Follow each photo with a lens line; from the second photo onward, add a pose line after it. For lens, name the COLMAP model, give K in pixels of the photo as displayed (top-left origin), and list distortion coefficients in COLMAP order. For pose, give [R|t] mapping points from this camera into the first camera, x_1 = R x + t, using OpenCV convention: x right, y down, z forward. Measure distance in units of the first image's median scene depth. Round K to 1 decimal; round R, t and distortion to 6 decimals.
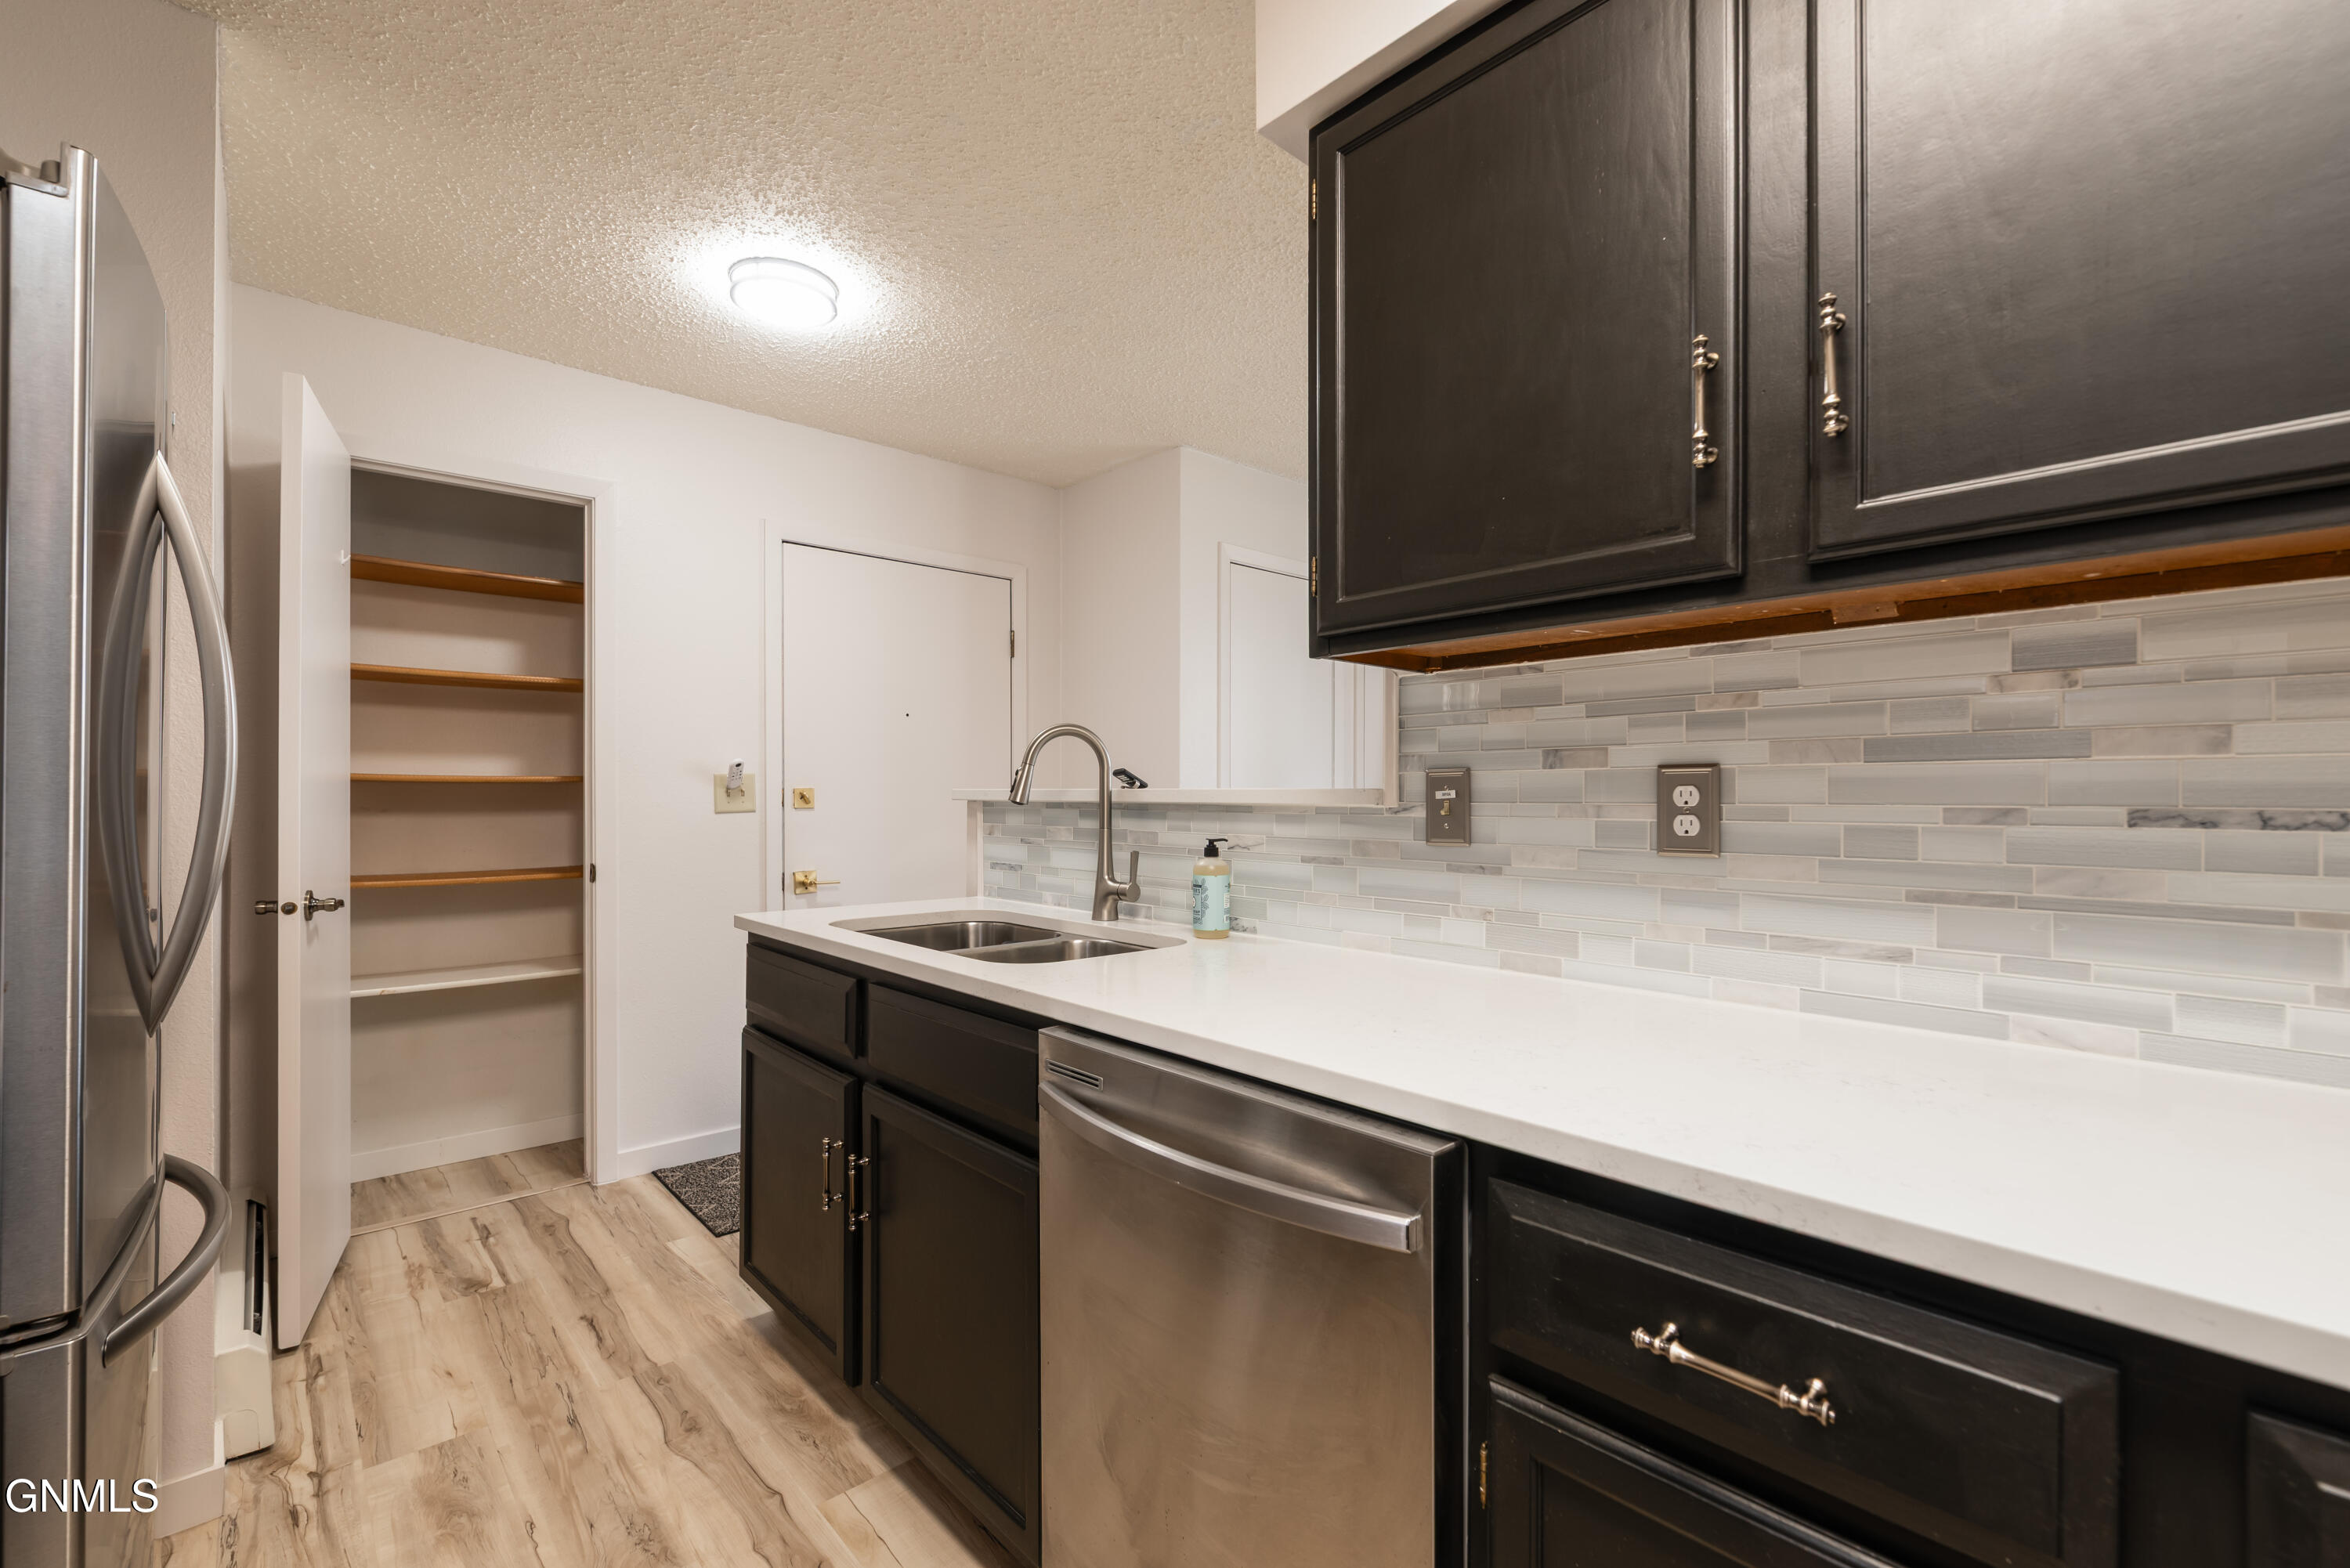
lens RADIAL K [[1007.4, 0, 1180.6], [0, 1007.4, 793.4], [0, 0, 1]] dist [-0.000751, 0.000126]
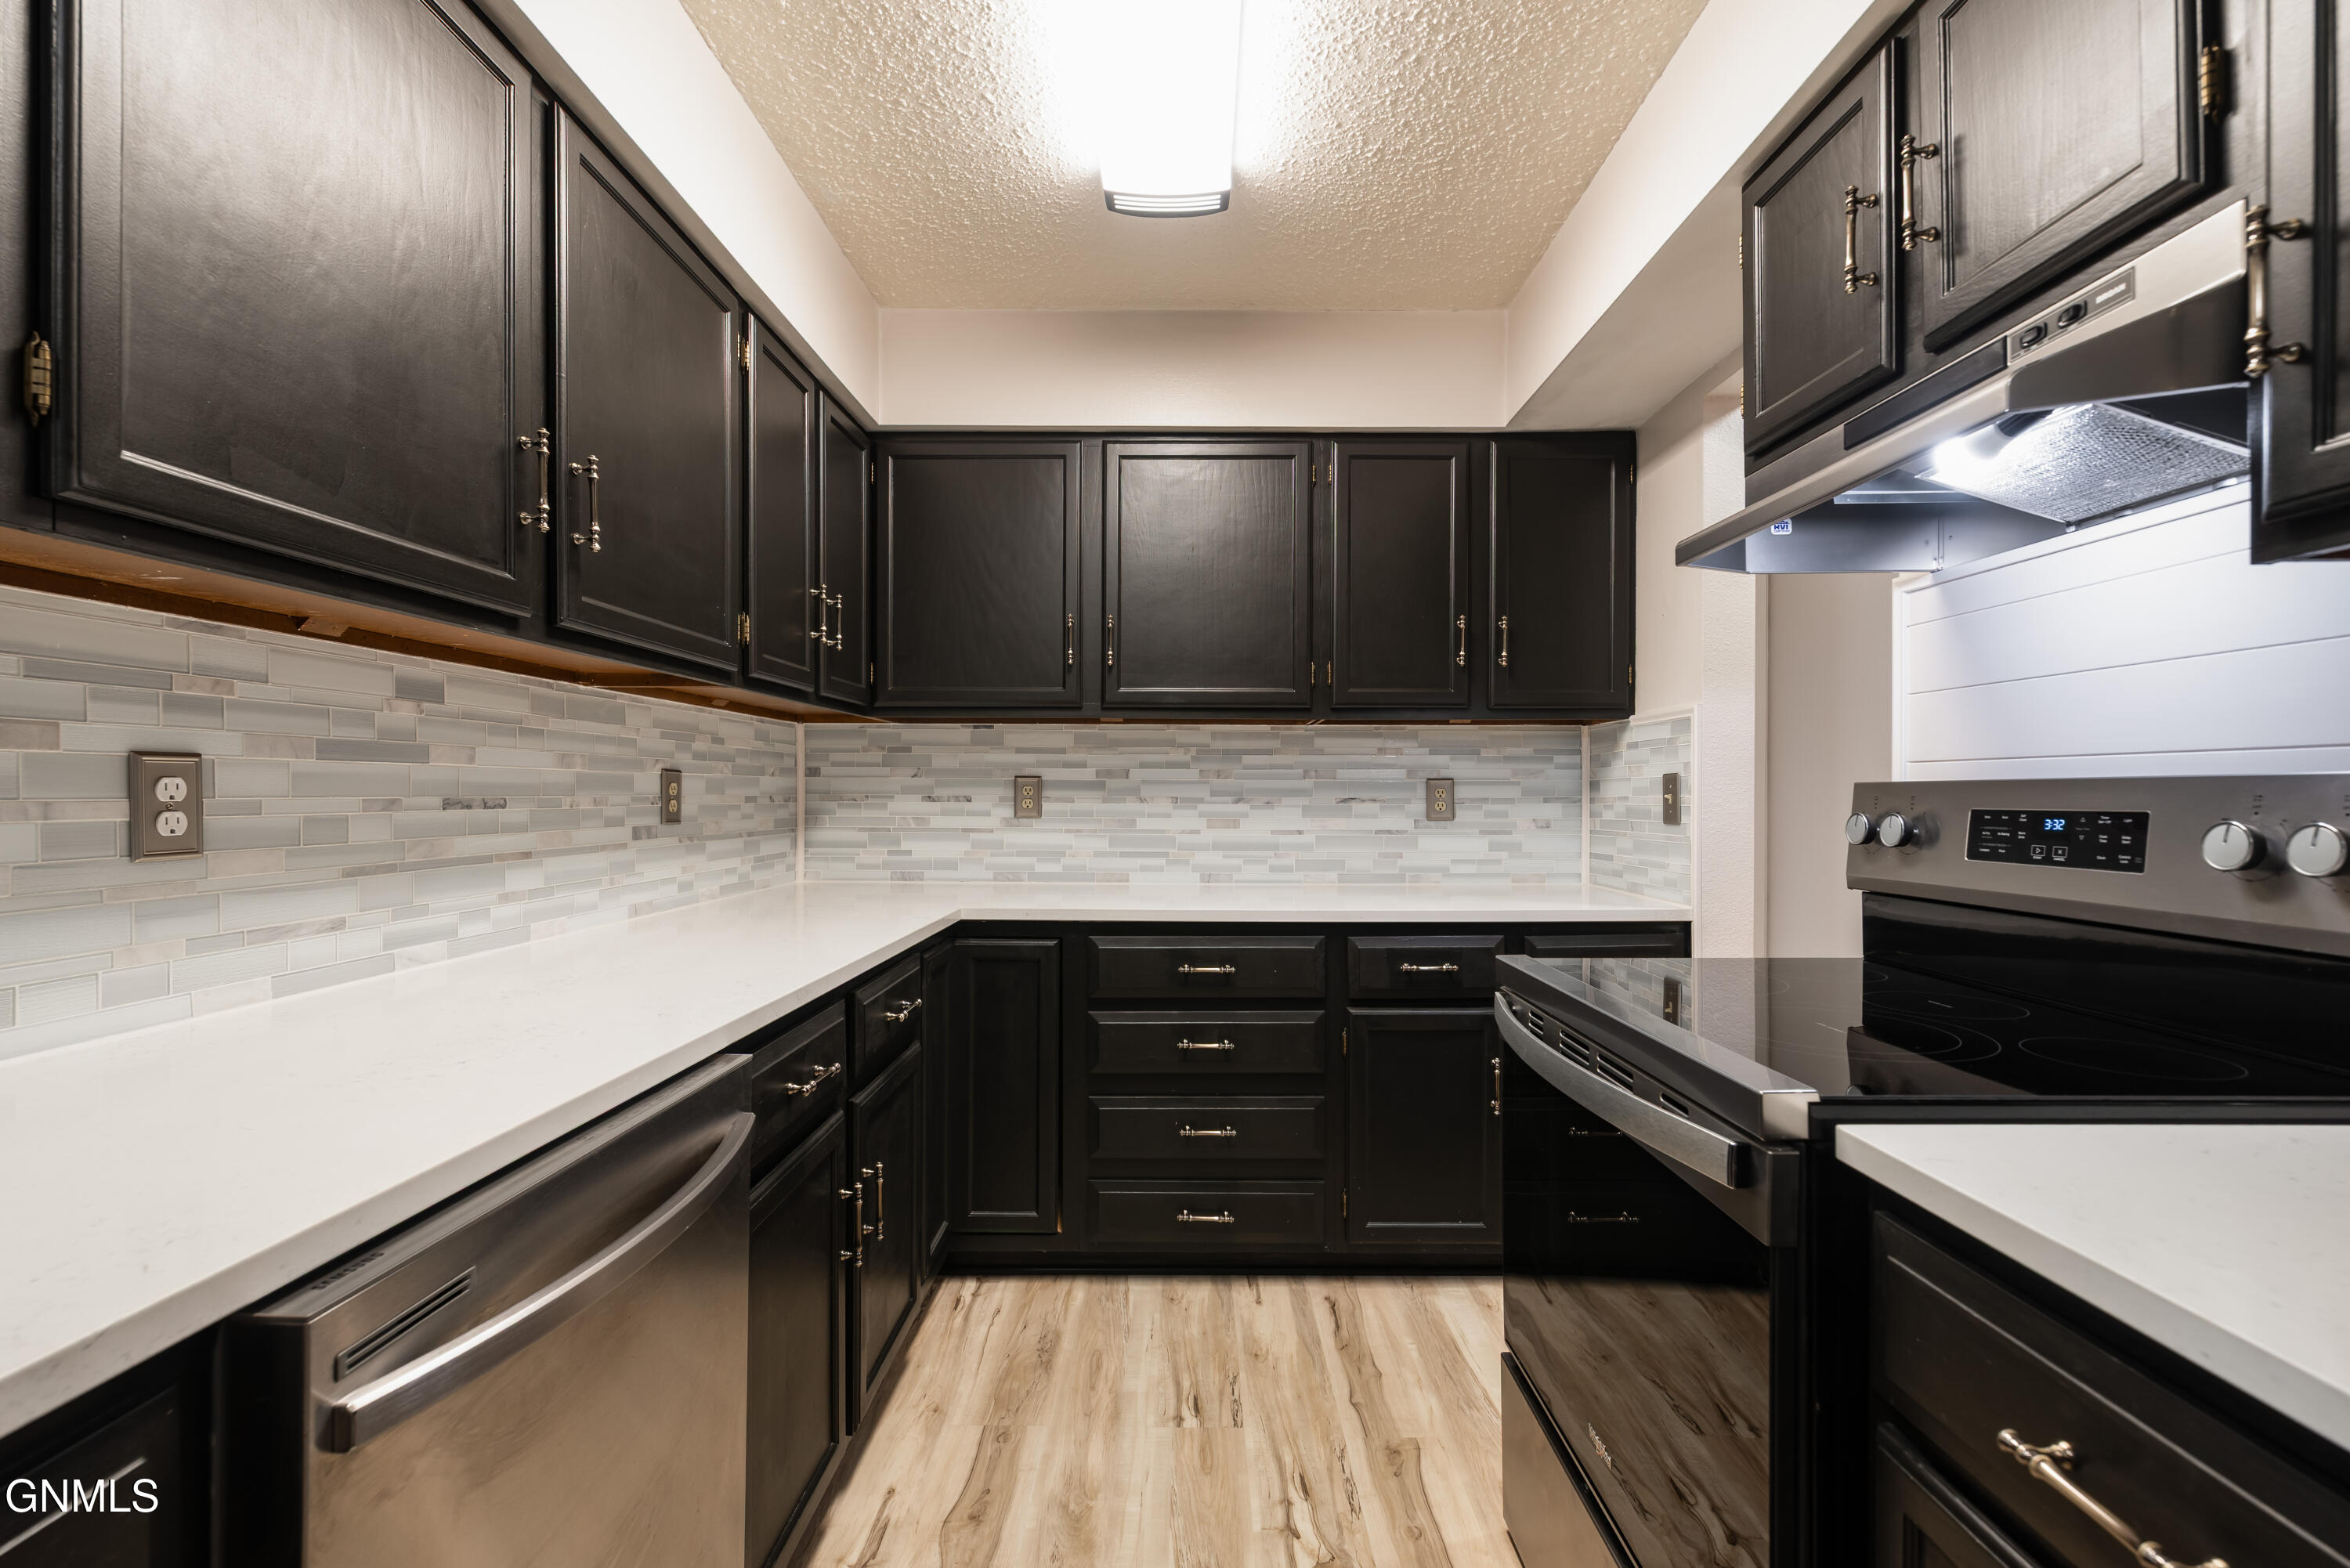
lens RADIAL K [[1007.4, 0, 1180.6], [0, 1007.4, 793.4], [0, 0, 1]] dist [-0.000751, 0.000126]
pose [[-0.731644, -0.004301, 0.681673, -0.520933], [-0.004954, 0.999987, 0.000993, 0.000655], [-0.681669, -0.002650, -0.731656, 0.764448]]
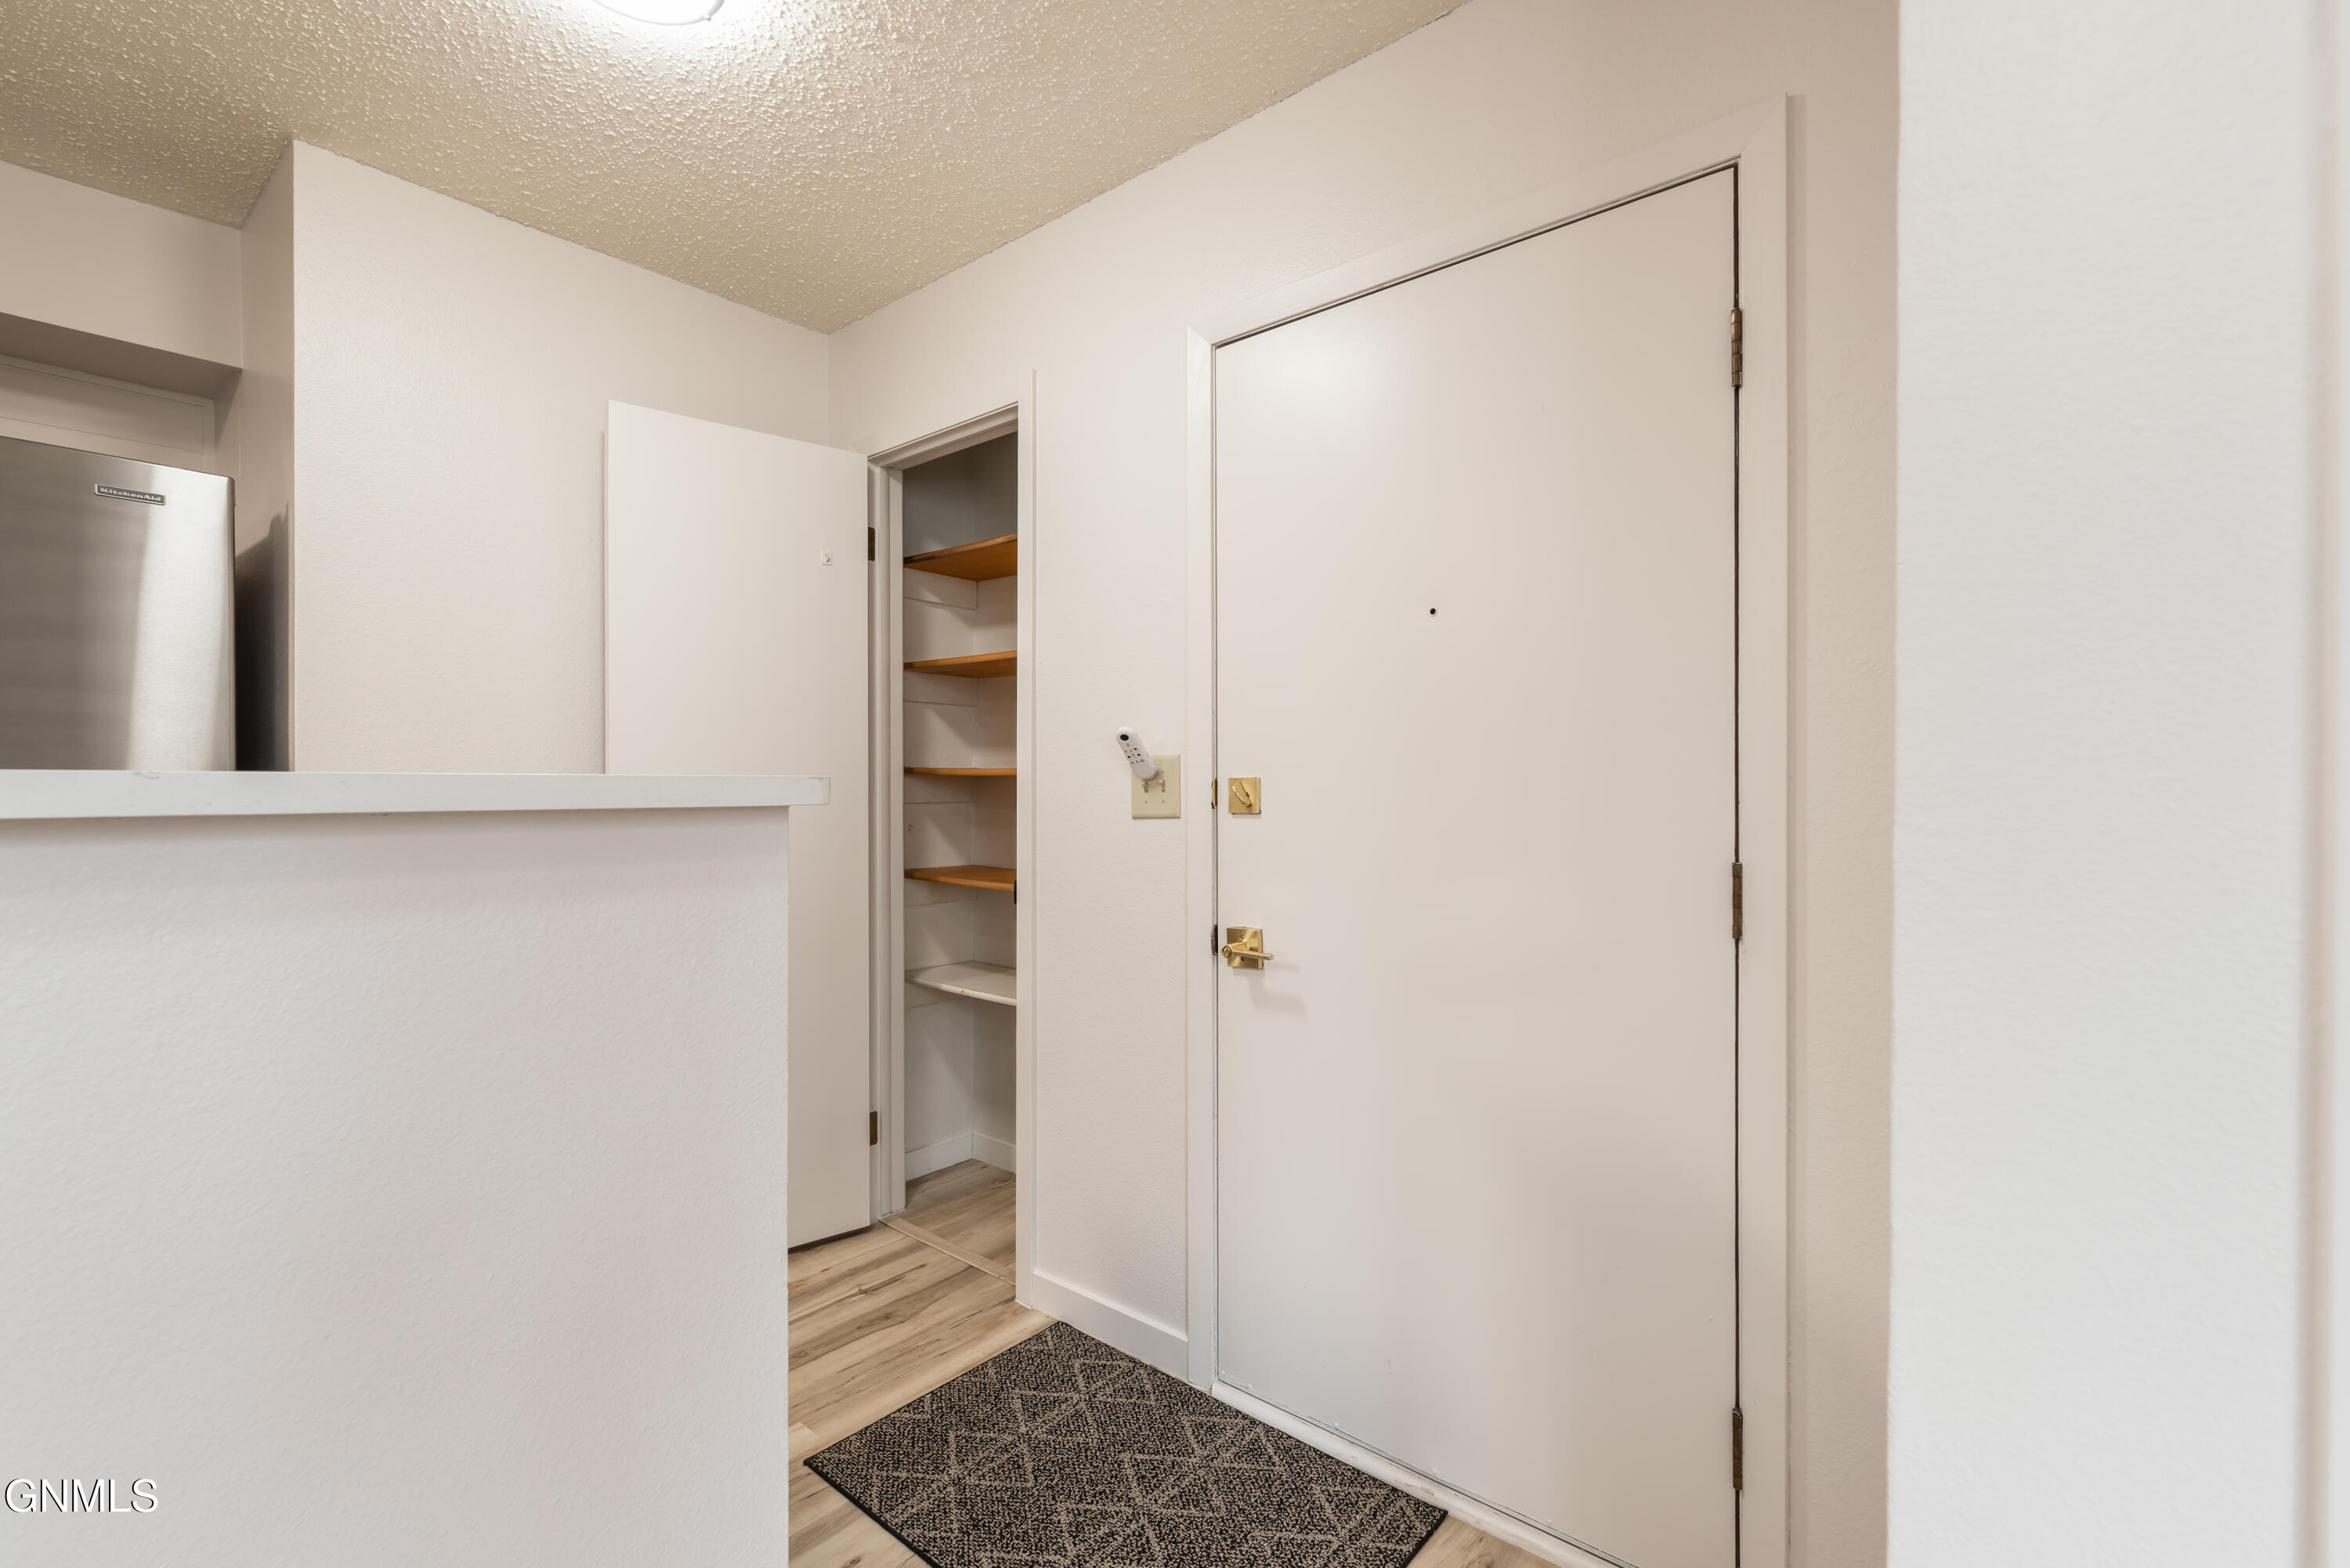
lens RADIAL K [[1037.3, 0, 1175.0], [0, 1037.3, 784.0], [0, 0, 1]] dist [-0.000944, -0.000060]
pose [[0.111516, -0.005455, -0.993748, 0.360001], [0.006633, 0.999967, -0.004745, 0.001178], [0.993740, -0.006063, 0.111549, 1.699083]]
